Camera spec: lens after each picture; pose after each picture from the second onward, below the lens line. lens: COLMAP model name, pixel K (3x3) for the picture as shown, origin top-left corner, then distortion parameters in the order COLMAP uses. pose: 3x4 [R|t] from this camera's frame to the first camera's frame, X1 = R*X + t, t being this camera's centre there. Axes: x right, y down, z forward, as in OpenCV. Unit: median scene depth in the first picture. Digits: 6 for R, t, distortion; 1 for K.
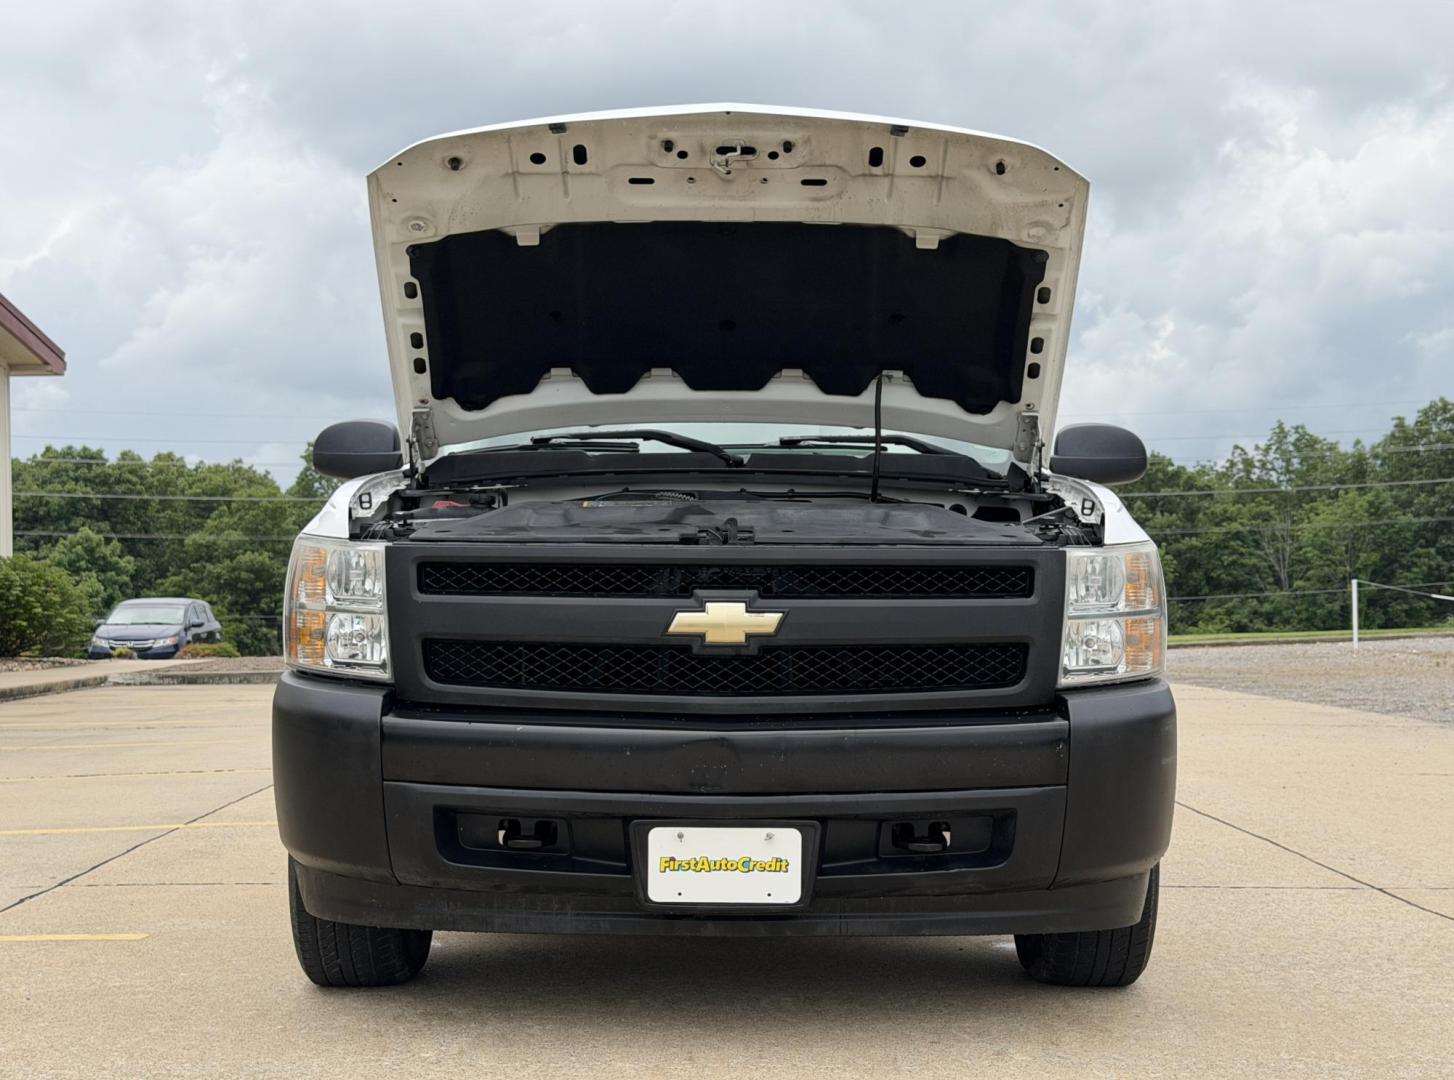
lens RADIAL K [[2084.7, 0, 729.1], [0, 2084.7, 545.5], [0, 0, 1]] dist [0.160493, 0.000000]
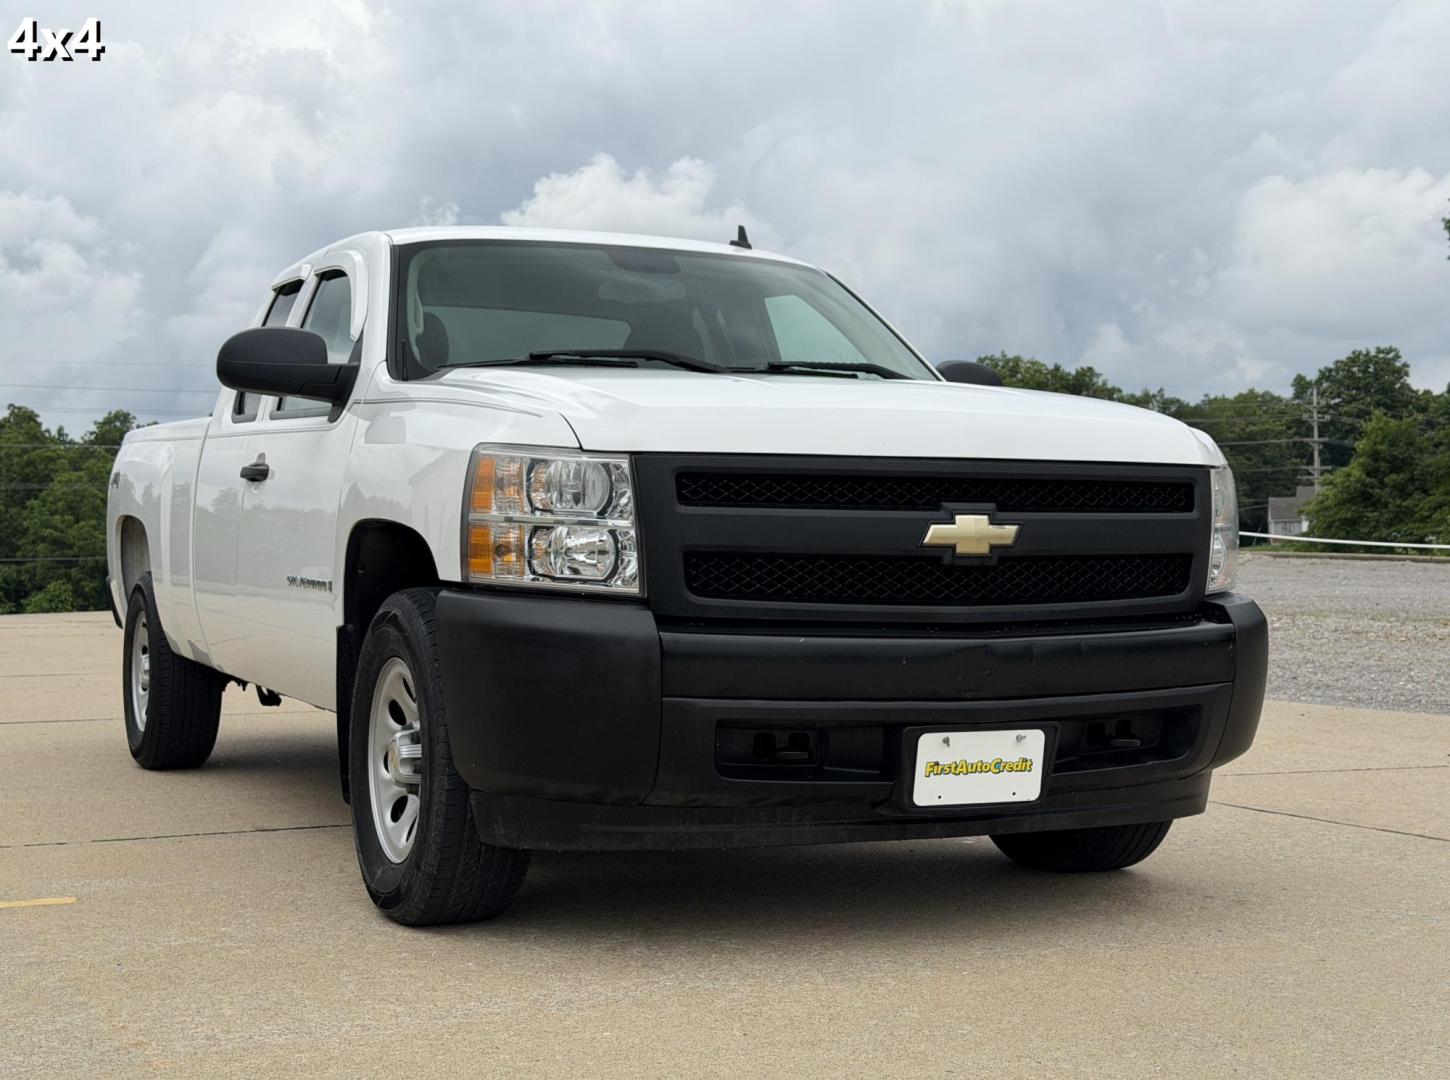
lens RADIAL K [[2079.0, 0, 734.6], [0, 2079.0, 531.8], [0, 0, 1]] dist [0.160493, 0.000000]
pose [[0.906435, 0.000382, 0.422346, -0.536713], [-0.007502, 0.999856, 0.015196, 0.020575], [-0.422280, -0.016942, 0.906307, 0.111622]]
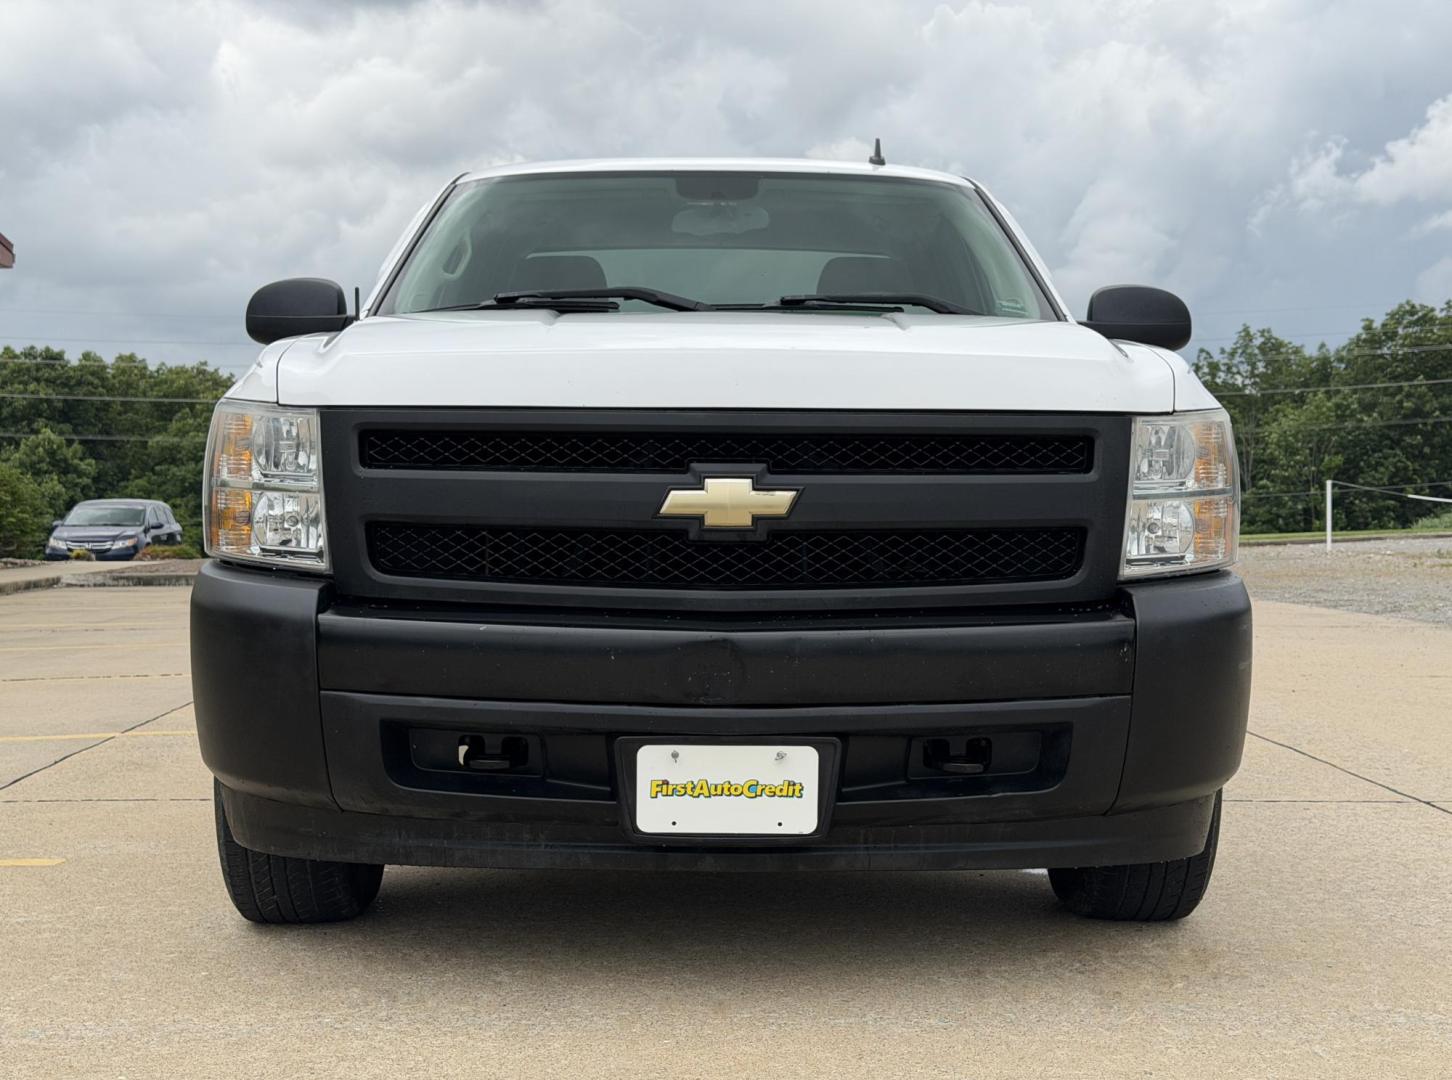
lens RADIAL K [[2081.8, 0, 731.5], [0, 2081.8, 551.8], [0, 0, 1]] dist [0.160493, 0.000000]
pose [[0.999853, 0.000184, 0.017148, -0.014535], [-0.001024, 0.998801, 0.048950, 0.015591], [-0.017118, -0.048960, 0.998654, 0.160941]]
